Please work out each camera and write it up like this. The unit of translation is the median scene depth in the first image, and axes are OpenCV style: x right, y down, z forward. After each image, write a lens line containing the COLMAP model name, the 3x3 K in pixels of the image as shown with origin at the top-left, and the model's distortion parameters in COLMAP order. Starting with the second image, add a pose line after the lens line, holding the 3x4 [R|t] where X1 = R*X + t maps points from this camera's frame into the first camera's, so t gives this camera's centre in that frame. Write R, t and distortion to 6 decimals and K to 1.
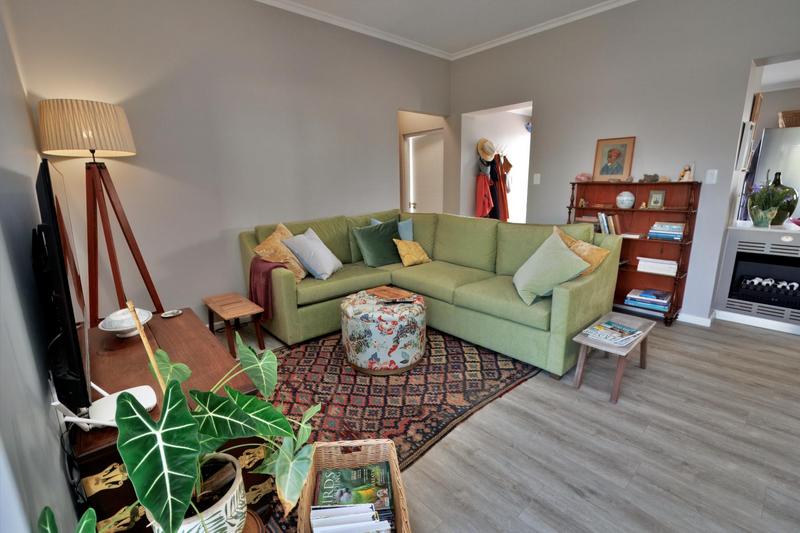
lens RADIAL K [[363.2, 0, 399.8], [0, 363.2, 265.4], [0, 0, 1]] dist [-0.019119, 0.003454]
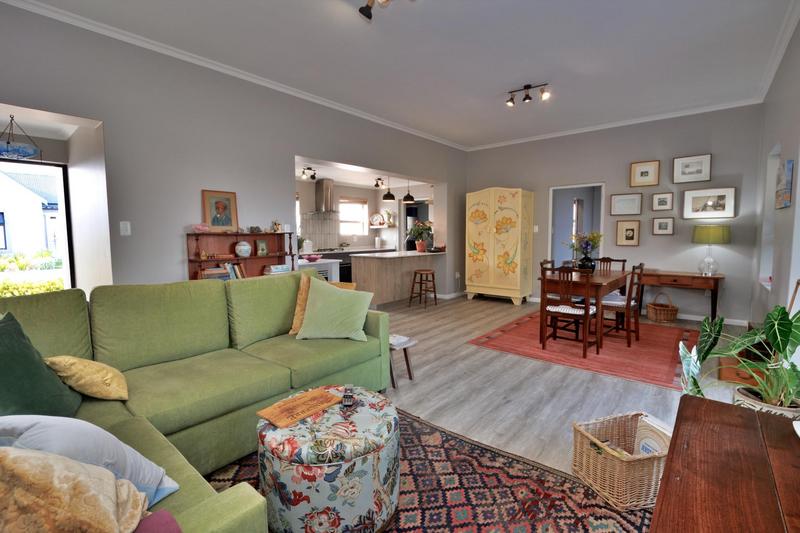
lens RADIAL K [[363.2, 0, 390.3], [0, 363.2, 259.6], [0, 0, 1]] dist [-0.019119, 0.003454]
pose [[-0.124857, -0.054367, 0.990684, -0.537628], [0.228761, 0.970017, 0.082063, -0.149286], [-0.965442, 0.236877, -0.108676, 0.748497]]
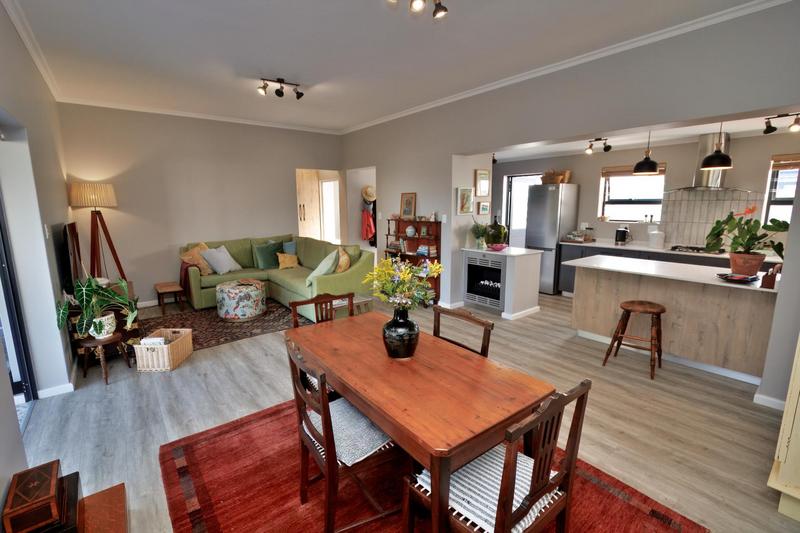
lens RADIAL K [[363.2, 0, 401.2], [0, 363.2, 268.3], [0, 0, 1]] dist [-0.019119, 0.003454]
pose [[0.998383, 0.021171, -0.052763, 0.719475], [-0.023571, 0.998696, -0.045286, 0.064758], [0.051736, 0.046456, 0.997580, -0.669087]]
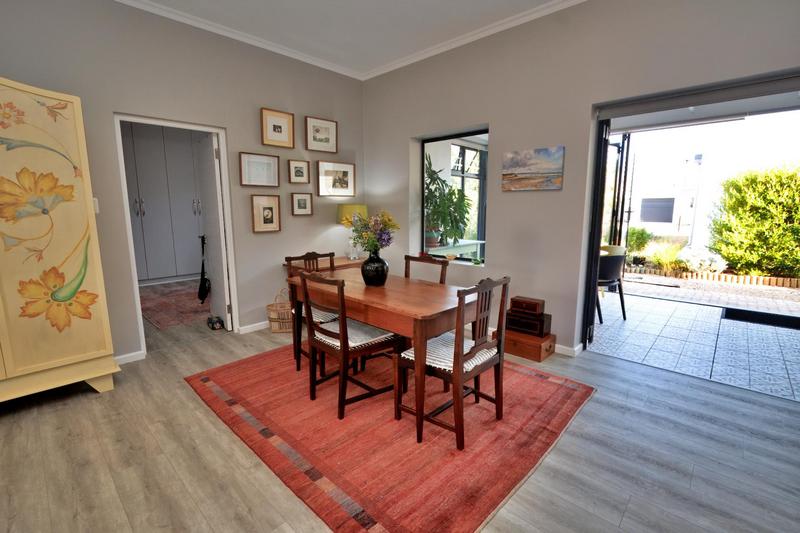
lens RADIAL K [[363.2, 0, 400.0], [0, 363.2, 266.0], [0, 0, 1]] dist [-0.019119, 0.003454]
pose [[-0.995748, 0.033093, -0.085972, 0.699793], [-0.001323, 0.928013, 0.372545, -0.152838], [0.092112, 0.371074, -0.924023, 0.632821]]
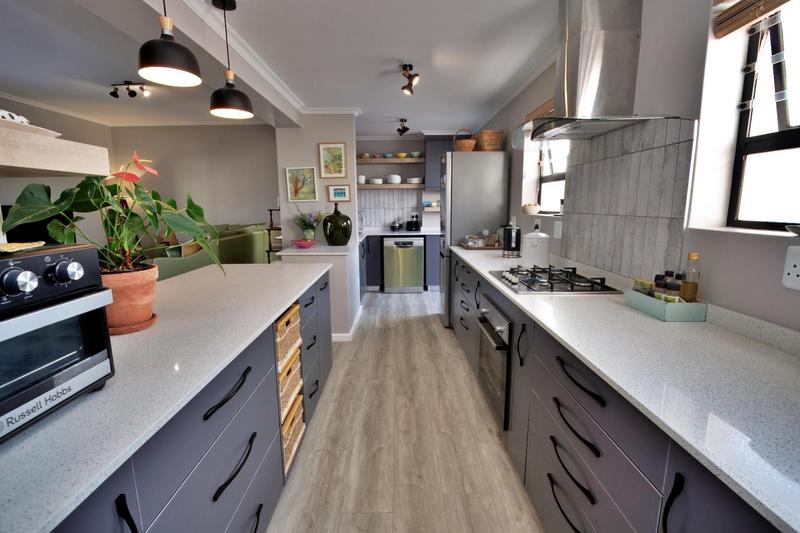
lens RADIAL K [[363.2, 0, 401.4], [0, 363.2, 265.0], [0, 0, 1]] dist [-0.019119, 0.003454]
pose [[0.753941, 0.118234, -0.646215, 2.054376], [-0.150039, 0.988663, 0.005839, -0.089825], [0.639579, 0.092555, 0.763133, 0.210037]]
